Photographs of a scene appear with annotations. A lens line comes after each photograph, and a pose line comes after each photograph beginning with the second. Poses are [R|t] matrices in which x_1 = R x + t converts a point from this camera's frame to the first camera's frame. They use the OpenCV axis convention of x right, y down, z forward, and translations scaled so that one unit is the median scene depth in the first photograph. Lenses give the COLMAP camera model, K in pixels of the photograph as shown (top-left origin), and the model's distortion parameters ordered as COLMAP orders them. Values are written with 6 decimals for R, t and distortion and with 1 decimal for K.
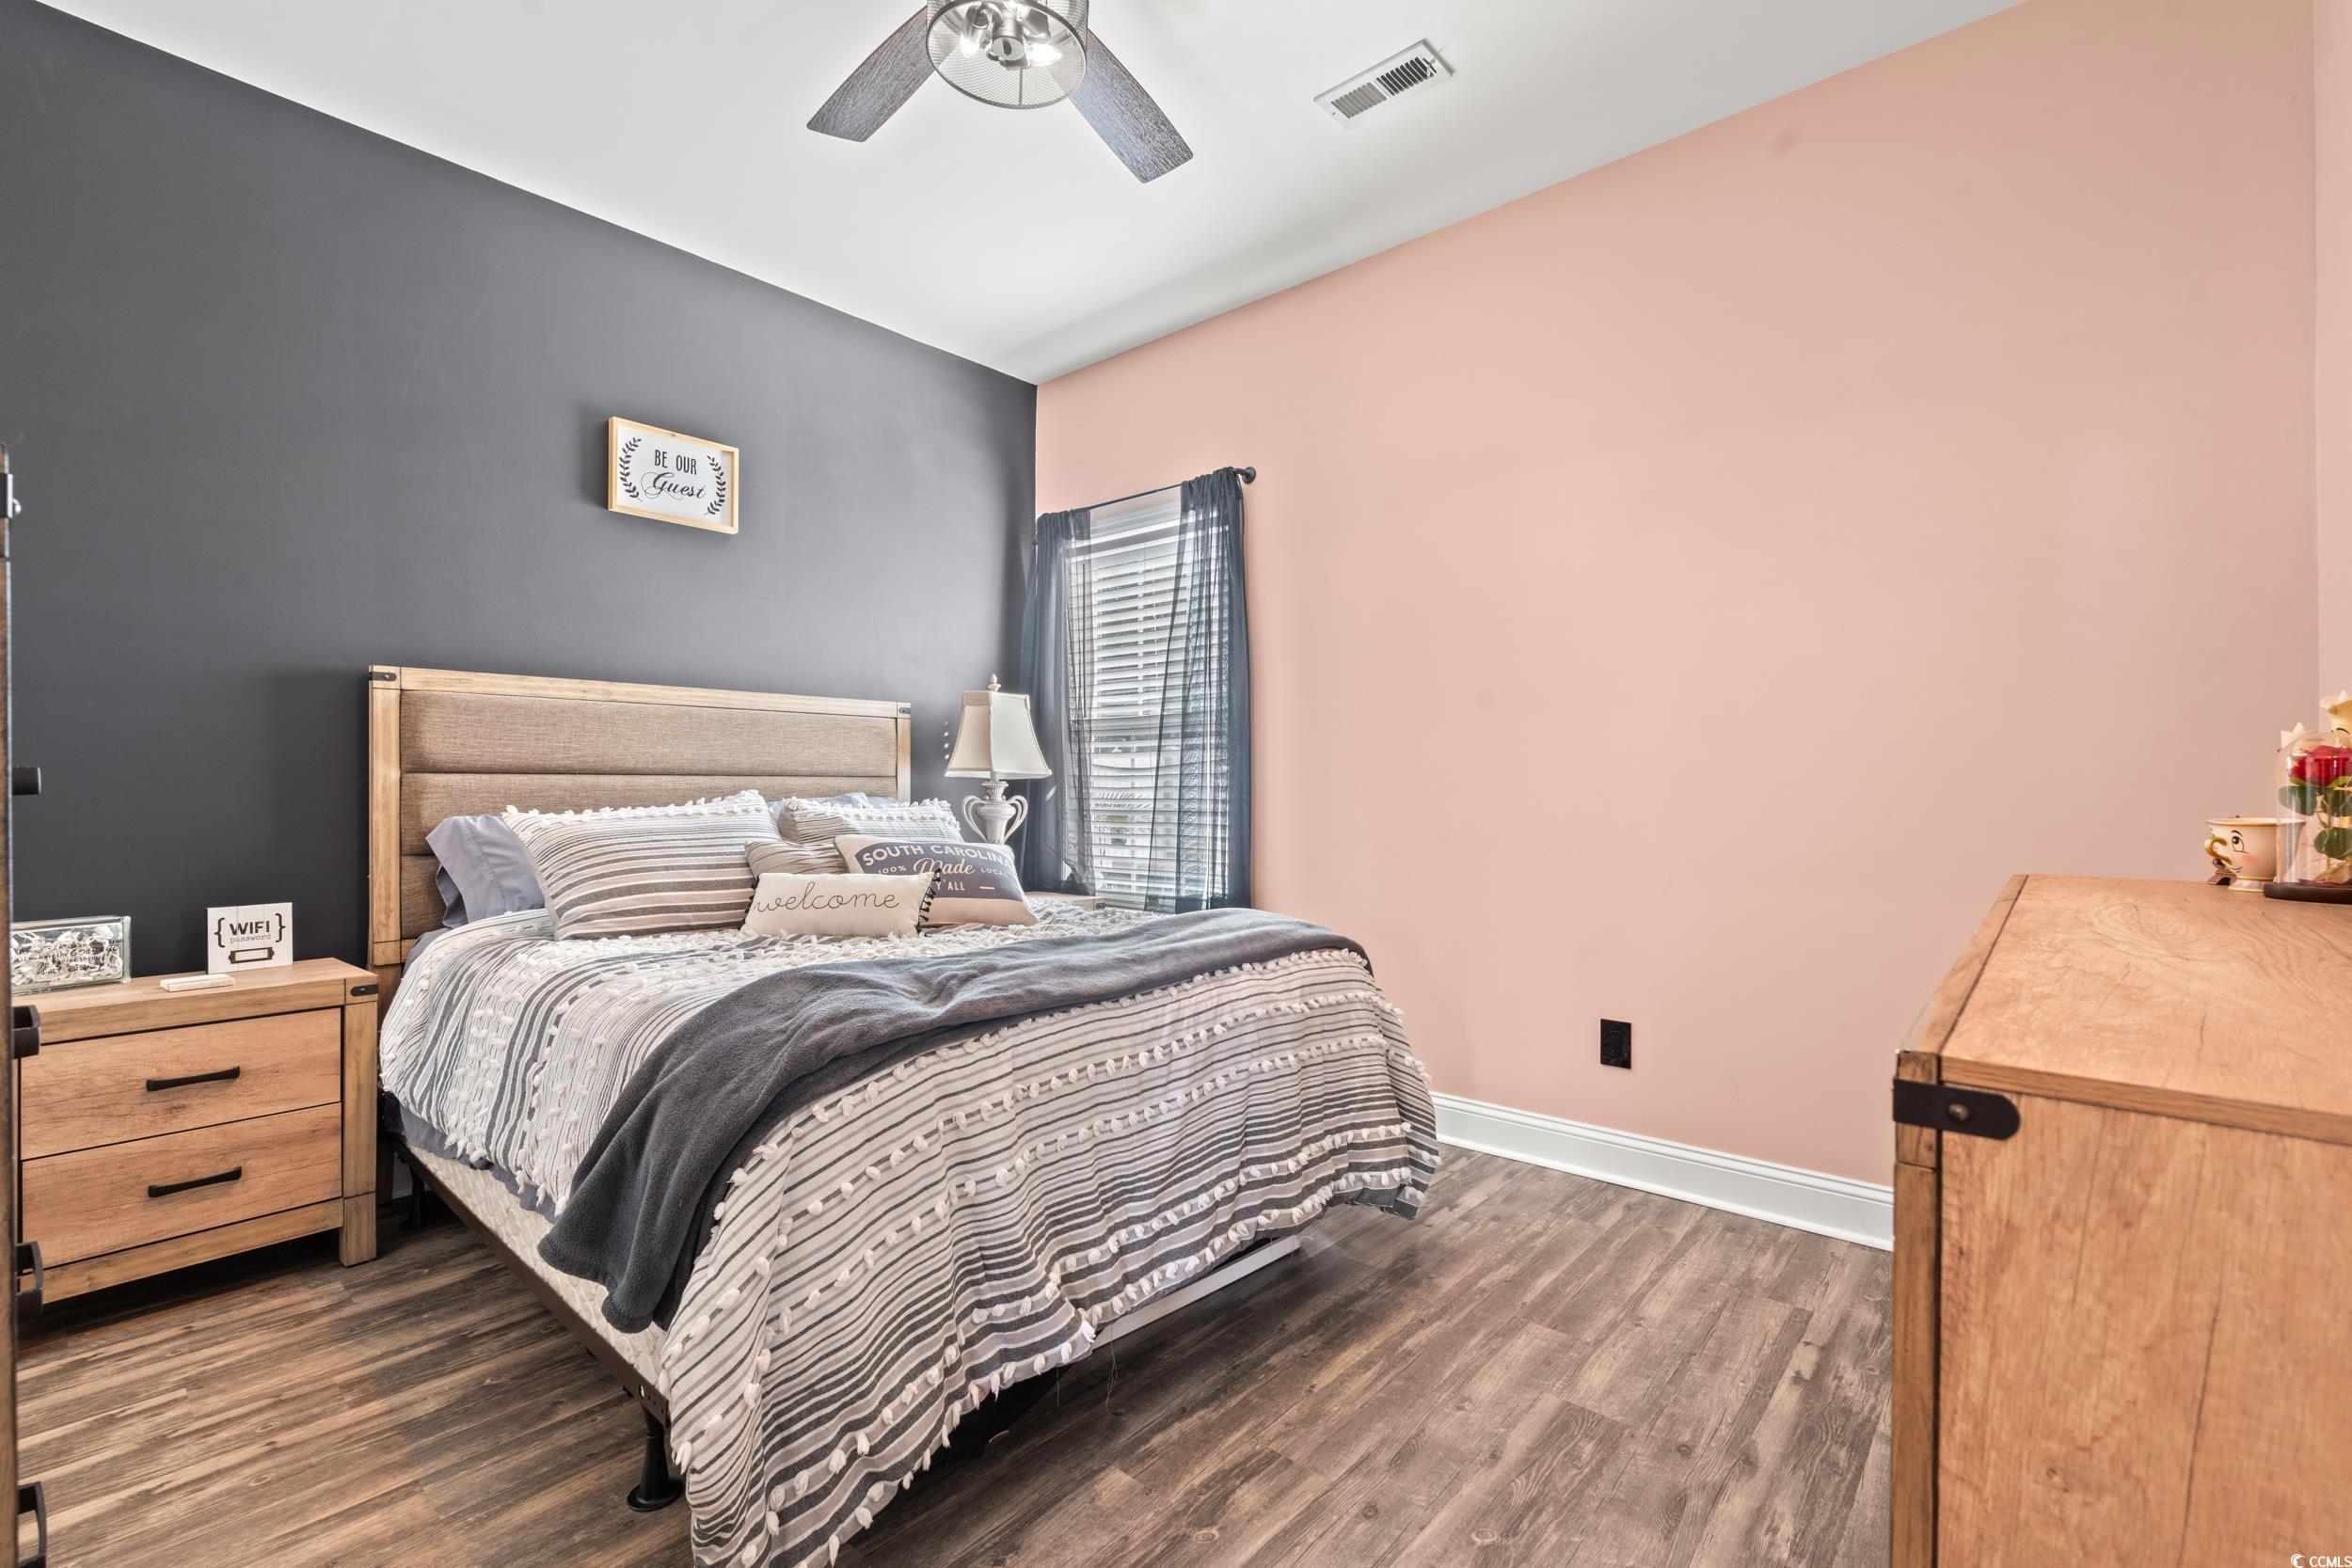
lens RADIAL K [[1031.6, 0, 1172.3], [0, 1031.6, 781.2], [0, 0, 1]] dist [-0.012290, 0.002946]
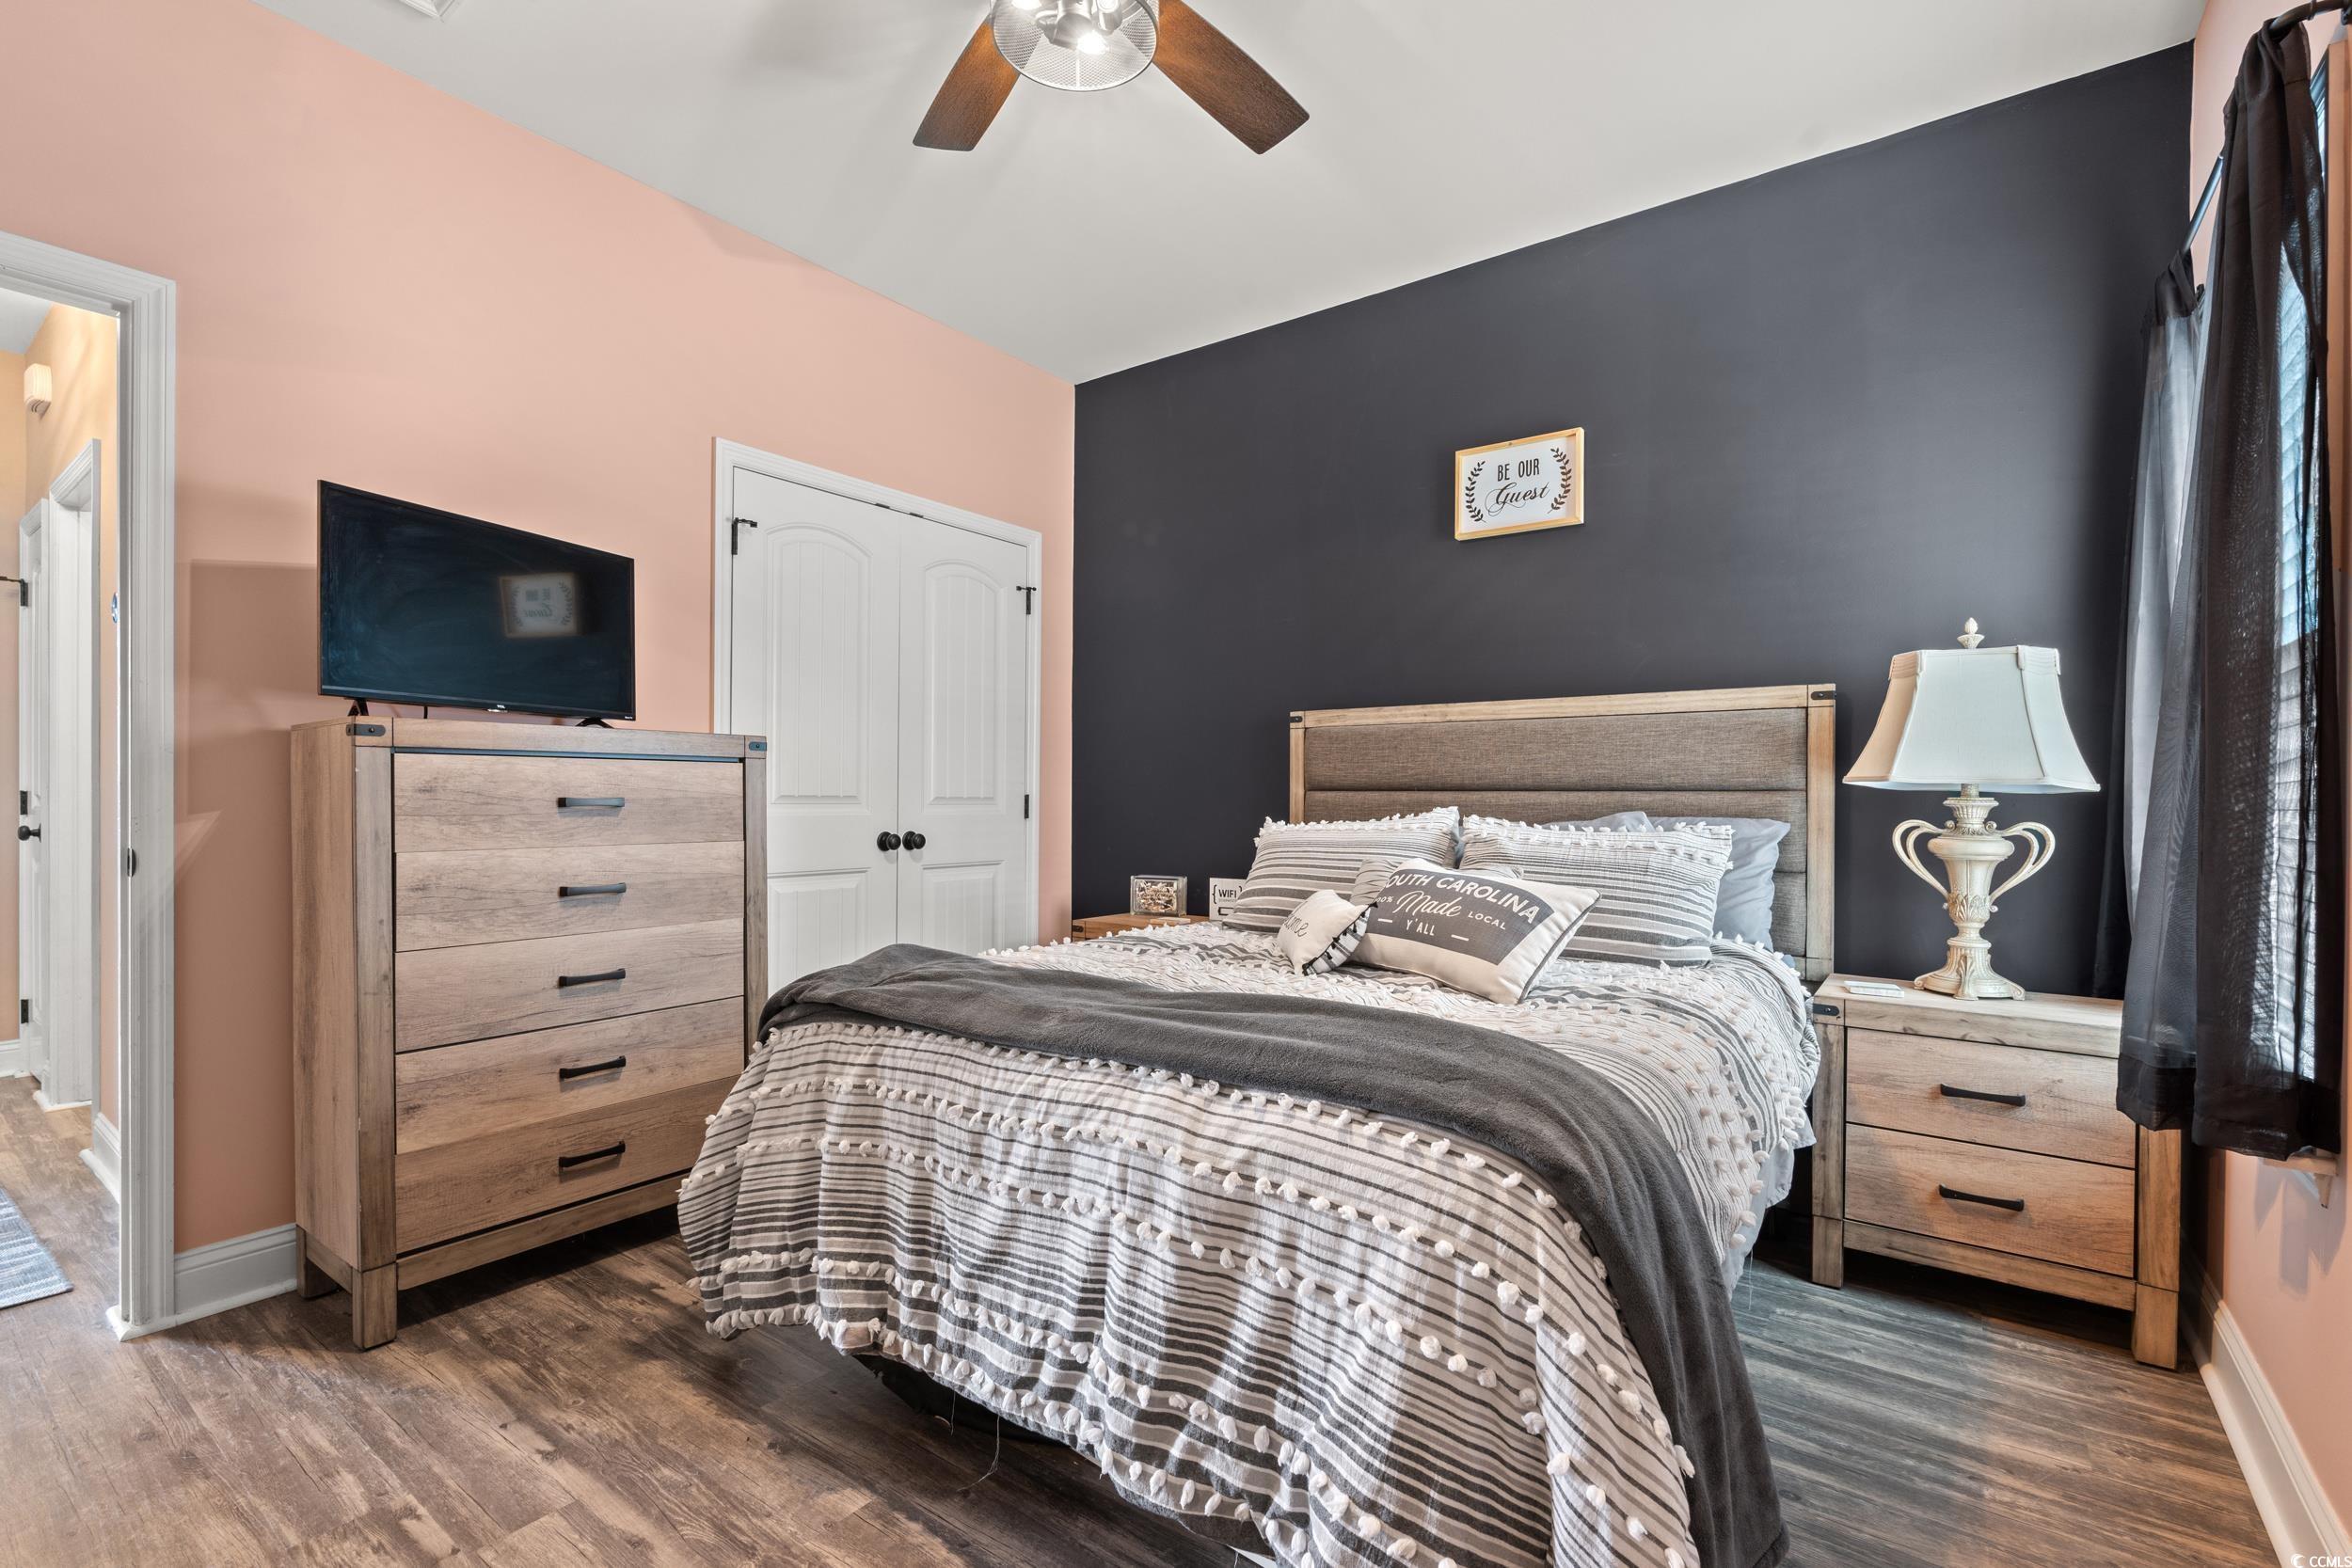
lens RADIAL K [[1031.6, 0, 1173.2], [0, 1031.6, 801.5], [0, 0, 1]] dist [-0.012290, 0.002946]
pose [[0.088490, 0.006209, -0.996058, 0.449610], [0.001507, 0.999979, 0.006367, -0.002458], [0.996076, -0.002064, 0.088479, 0.572276]]
